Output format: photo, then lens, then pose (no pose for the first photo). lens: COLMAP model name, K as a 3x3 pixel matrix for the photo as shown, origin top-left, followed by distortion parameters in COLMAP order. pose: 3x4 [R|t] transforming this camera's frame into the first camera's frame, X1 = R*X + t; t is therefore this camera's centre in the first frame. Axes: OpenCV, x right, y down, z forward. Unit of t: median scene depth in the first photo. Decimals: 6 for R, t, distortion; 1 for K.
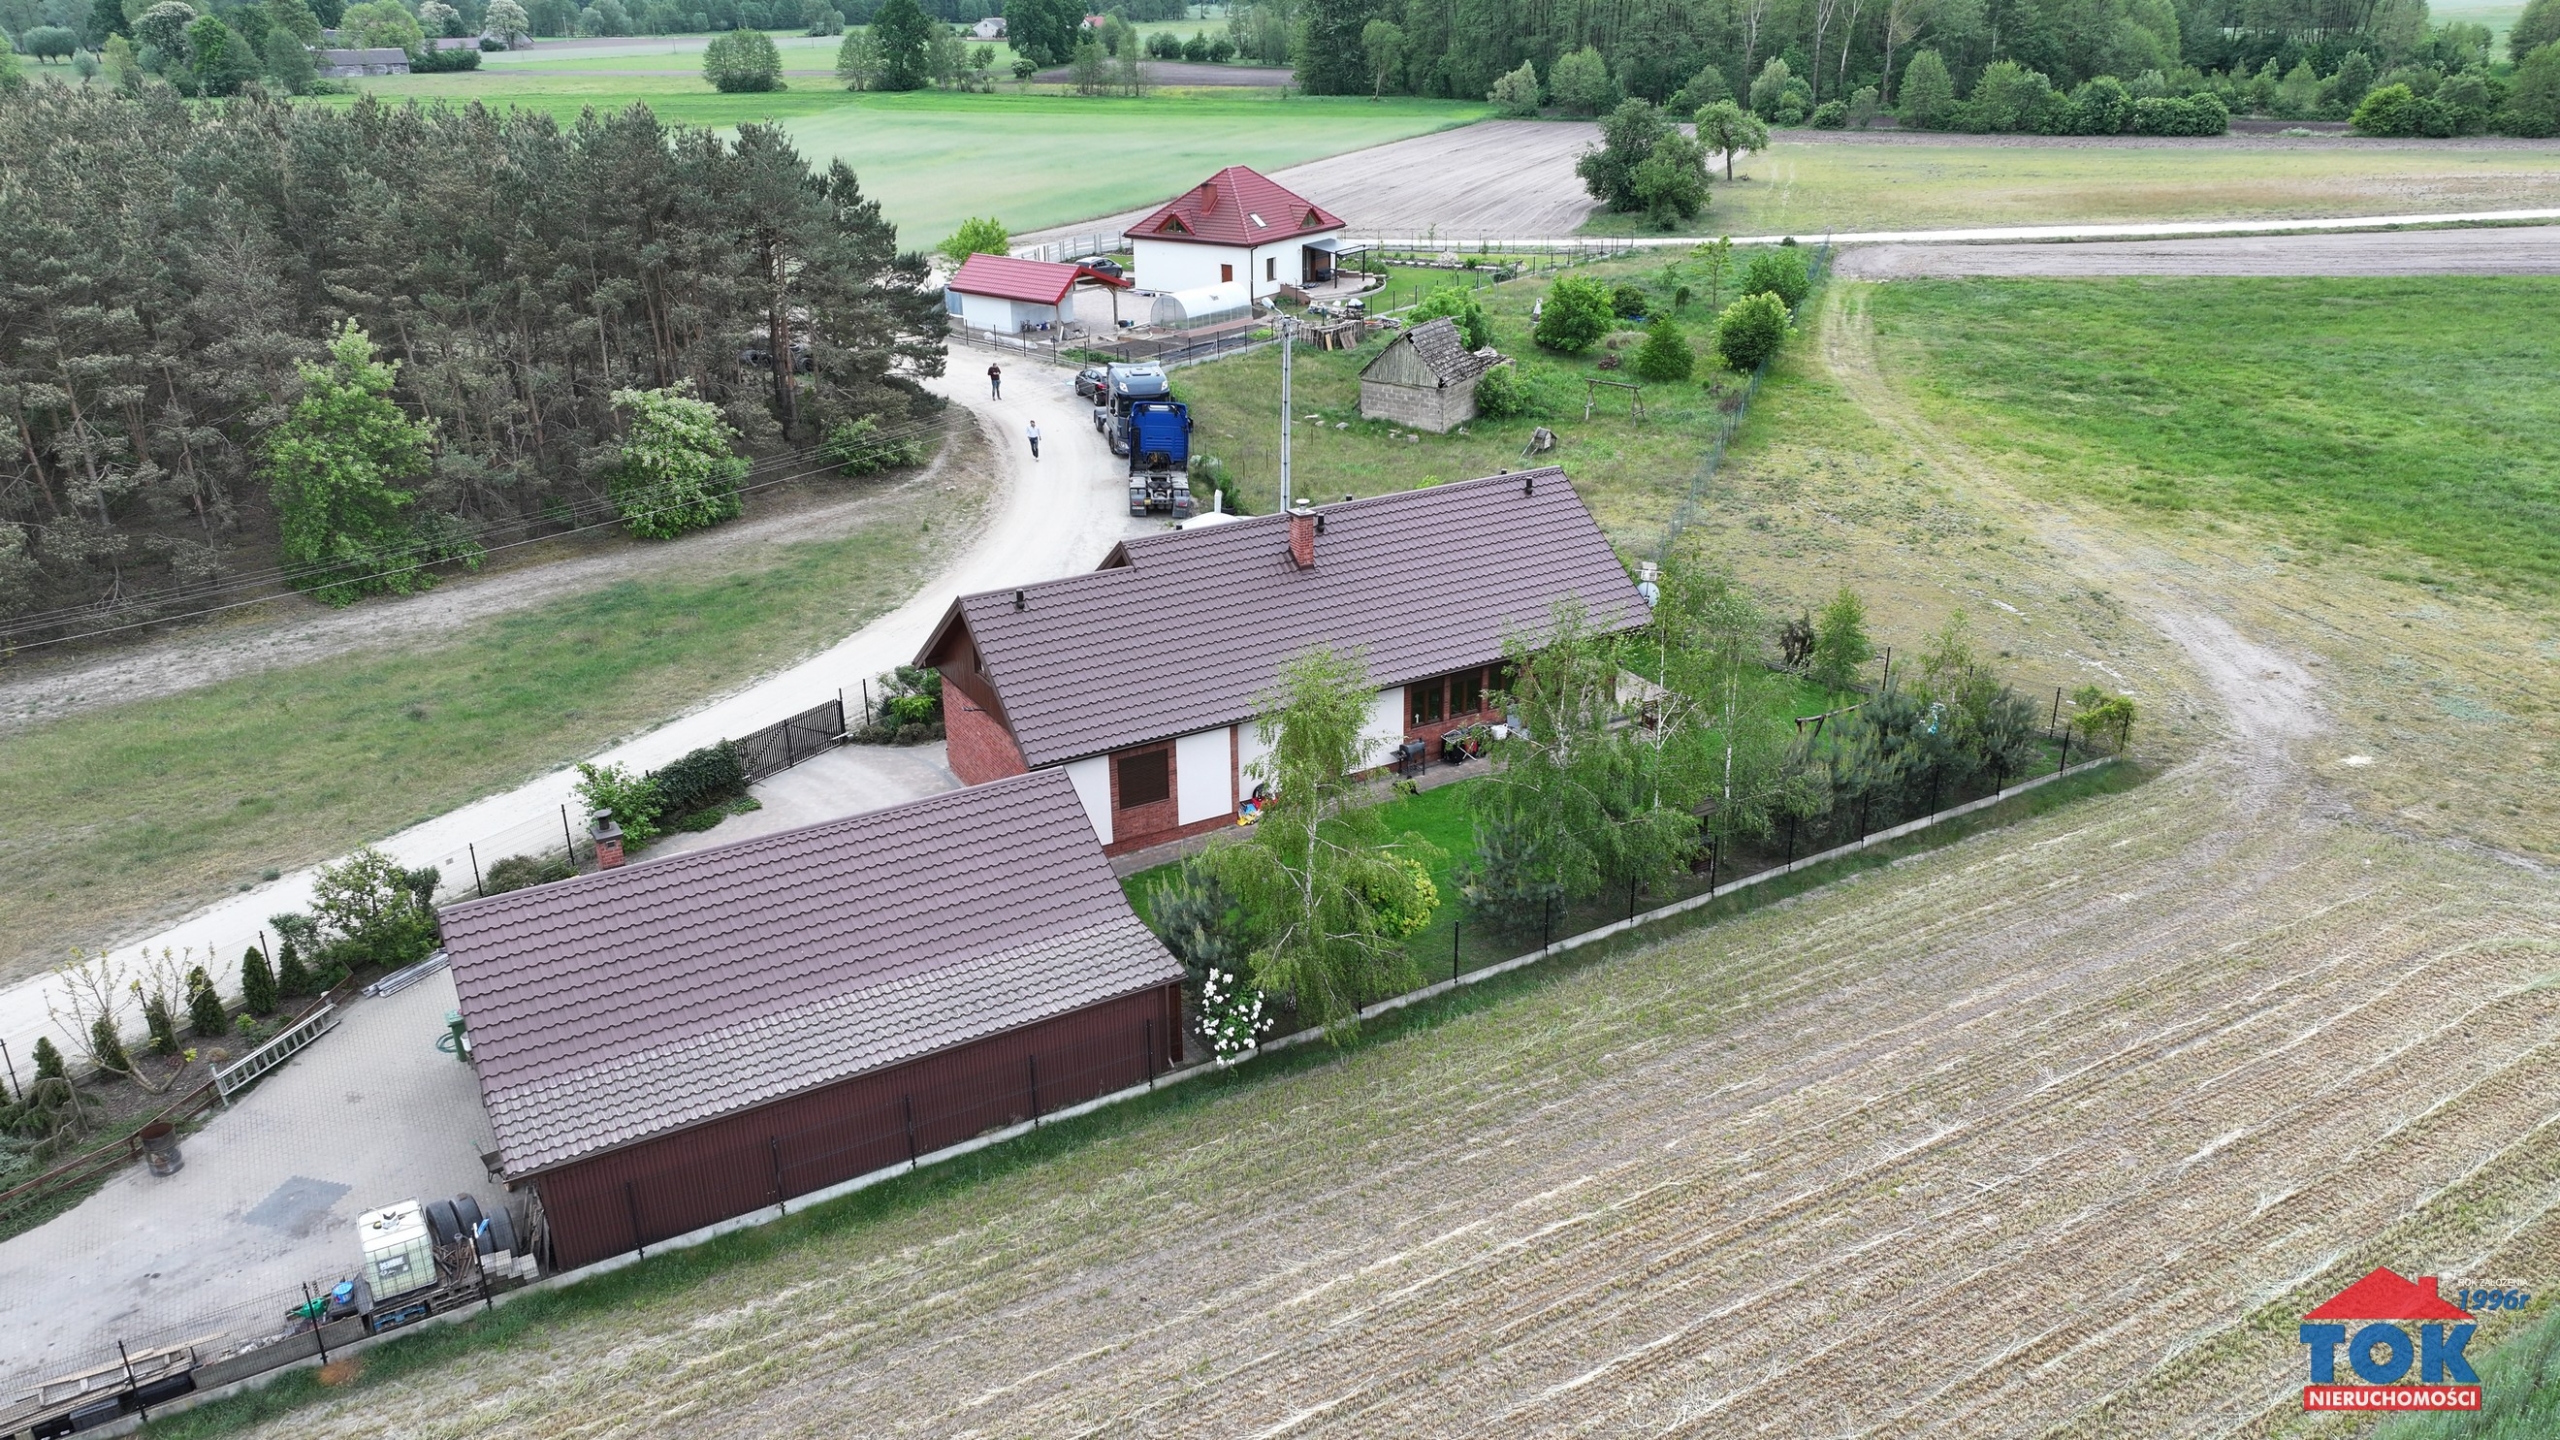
lens RADIAL K [[1804.7, 0, 1280.0], [0, 1804.7, 720.0], [0, 0, 1]] dist [0.002887, 0.012851]
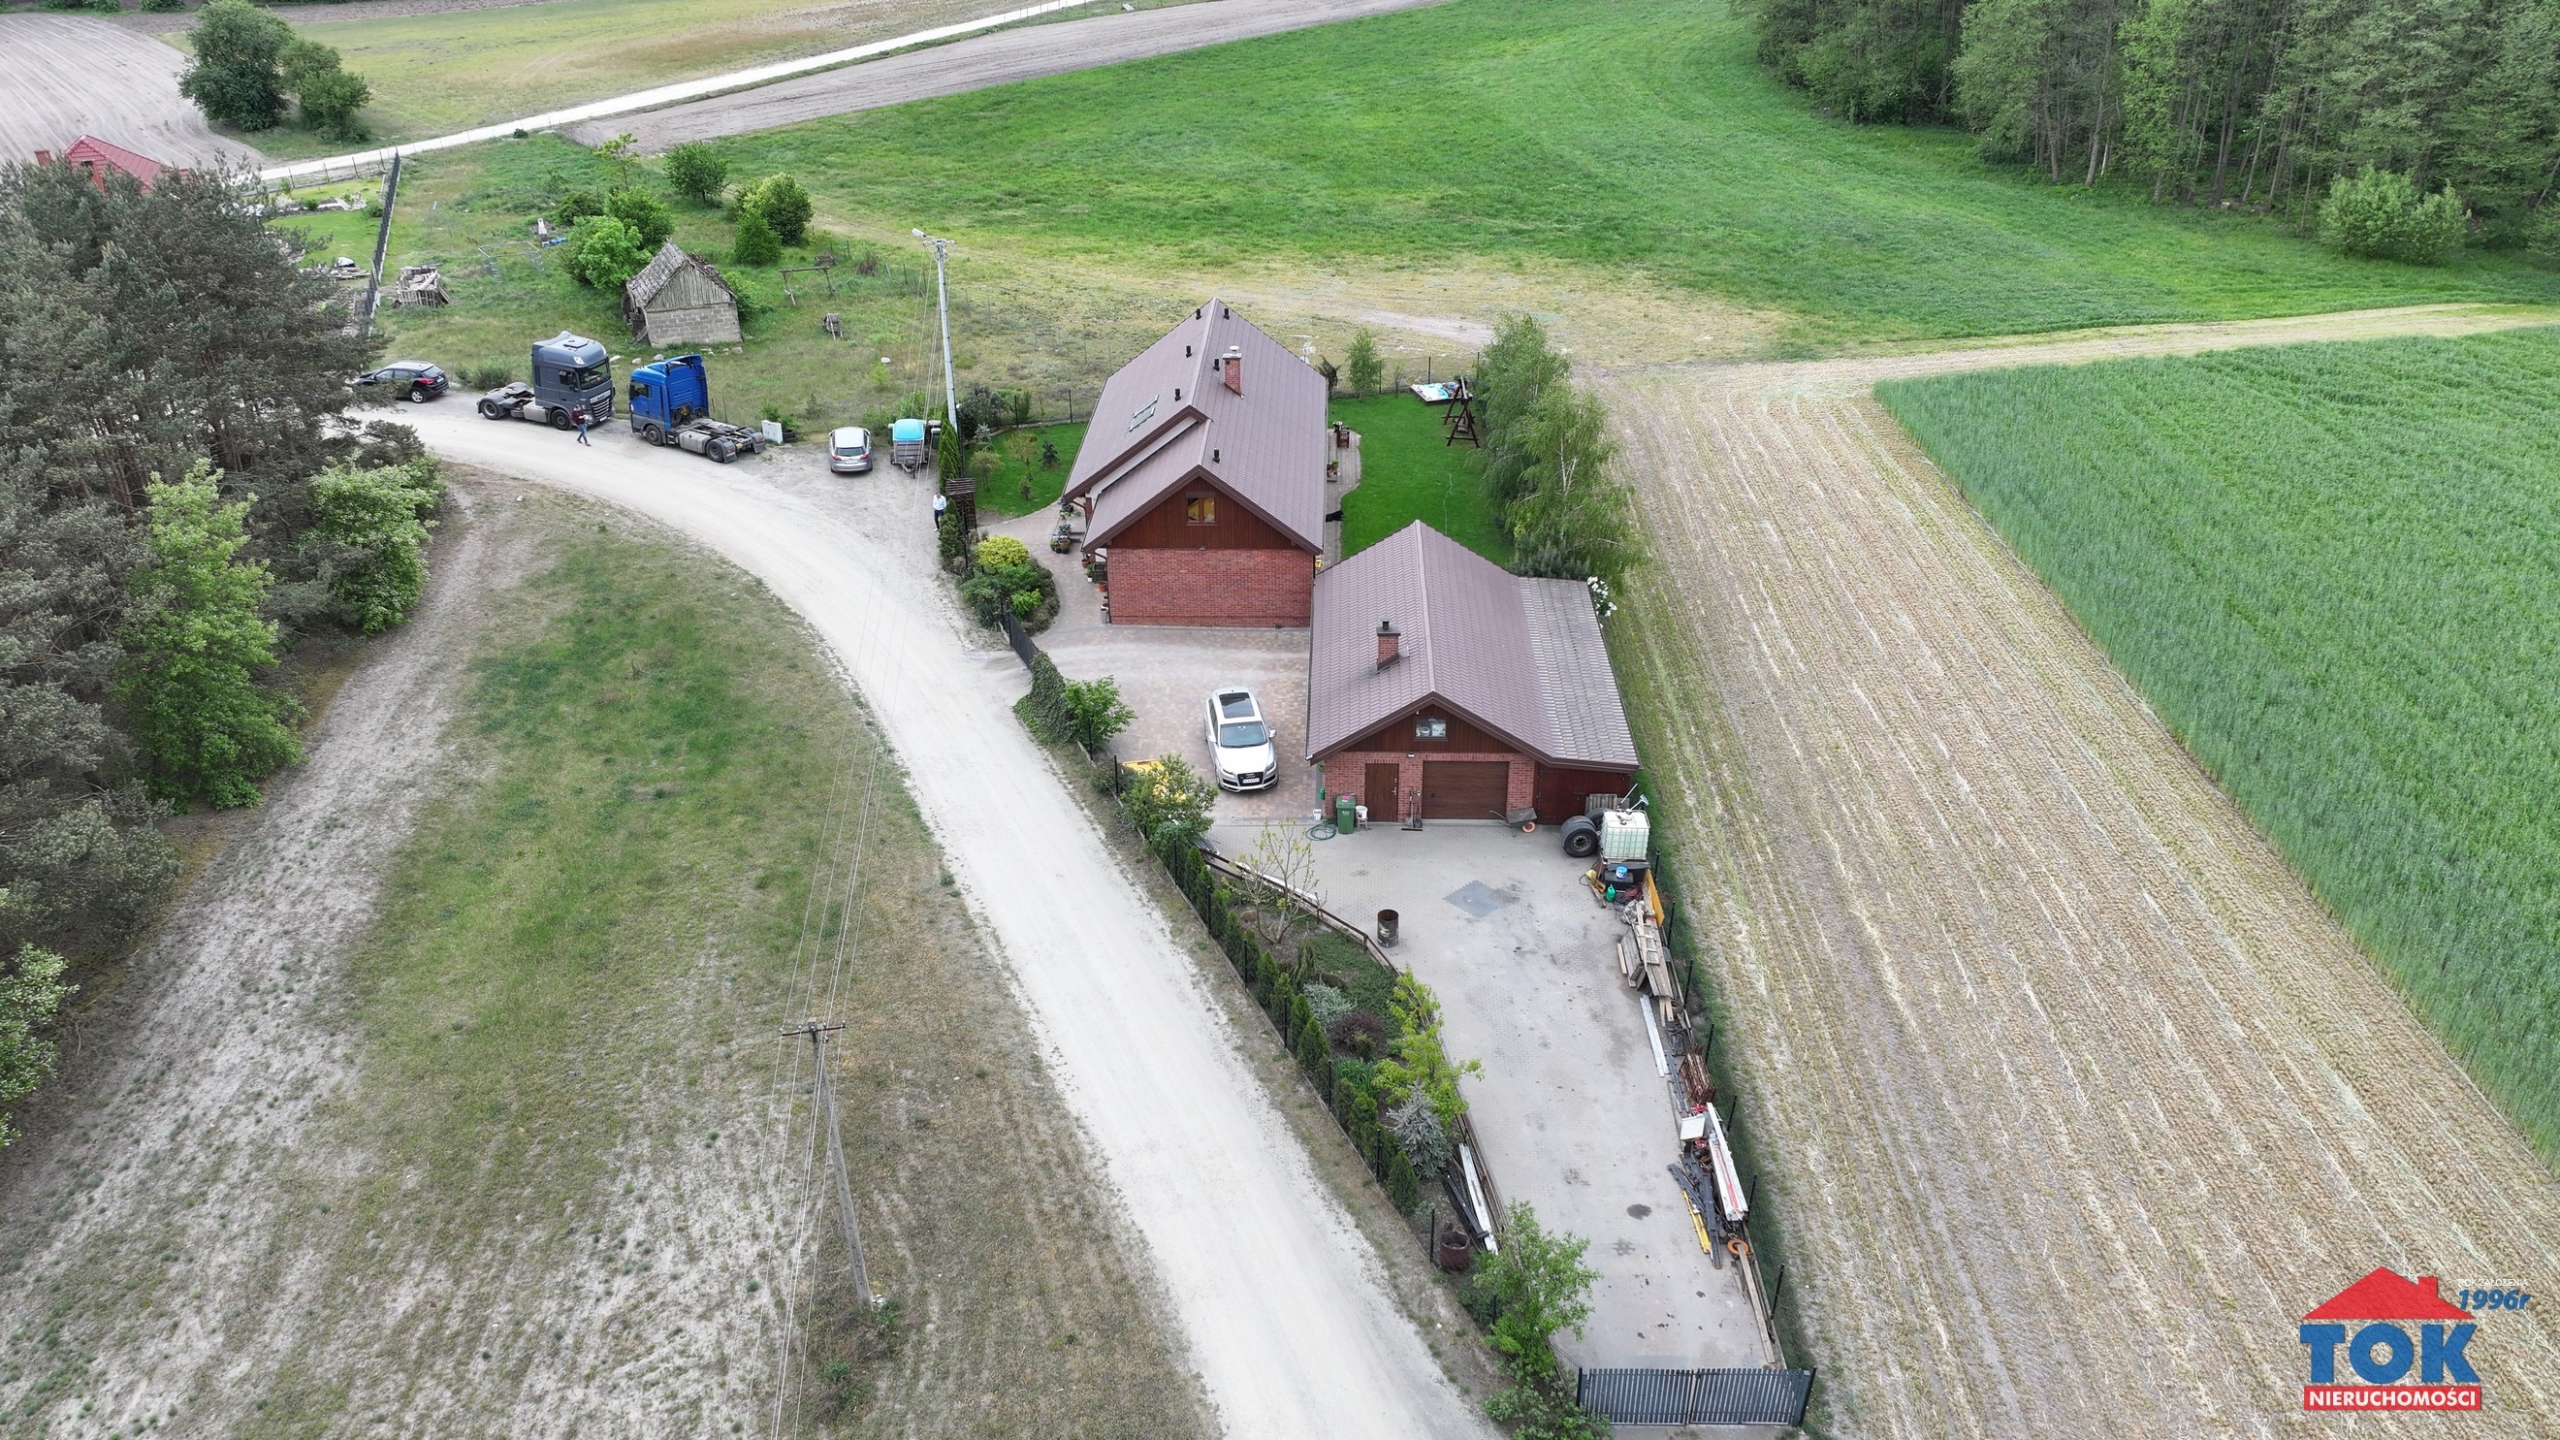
lens RADIAL K [[1781.0, 0, 1284.9], [0, 1781.0, 754.3], [0, 0, 1]] dist [0.006890, 0.007242]
pose [[0.527390, -0.408544, 0.744951, -0.649483], [0.328295, 0.906691, 0.264828, -0.108105], [-0.783634, 0.104896, 0.612303, 0.090495]]
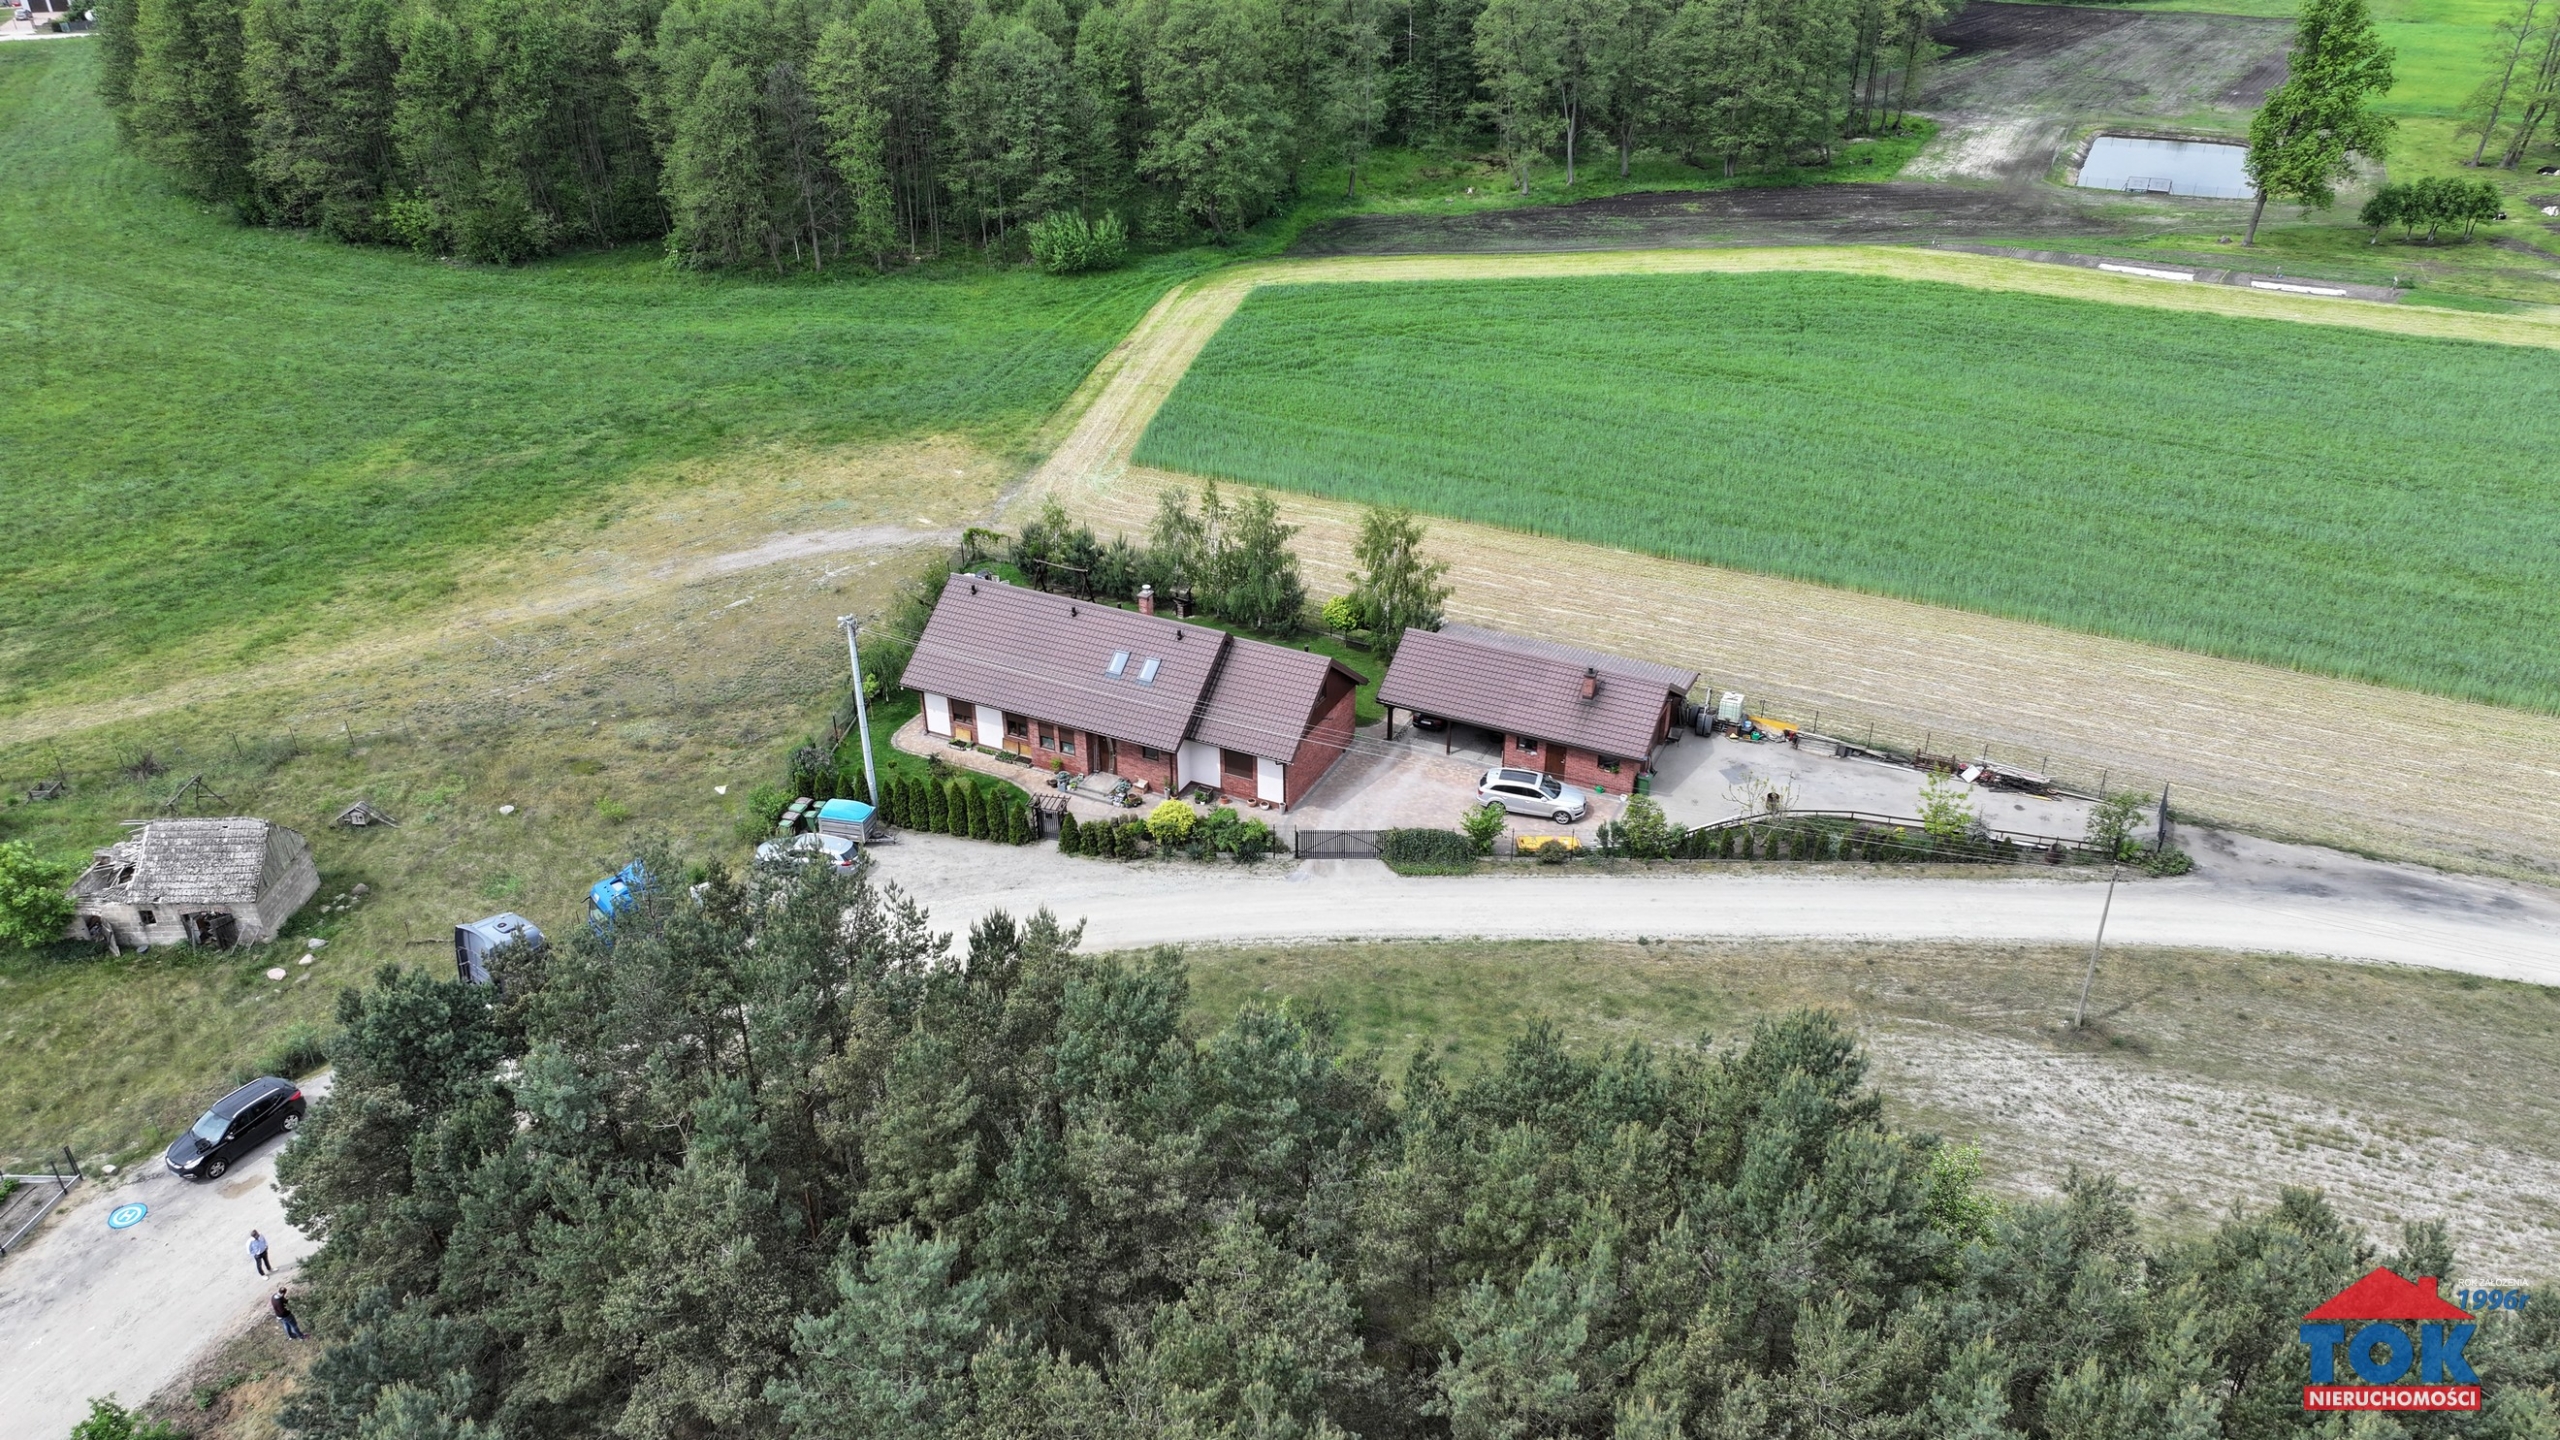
lens RADIAL K [[1804.7, 0, 1280.0], [0, 1804.7, 720.0], [0, 0, 1]] dist [0.002887, 0.012851]
pose [[-0.556015, -0.398396, 0.729471, -0.770354], [0.329495, 0.700084, 0.633494, -0.613480], [-0.763072, 0.592590, -0.257988, 0.820080]]
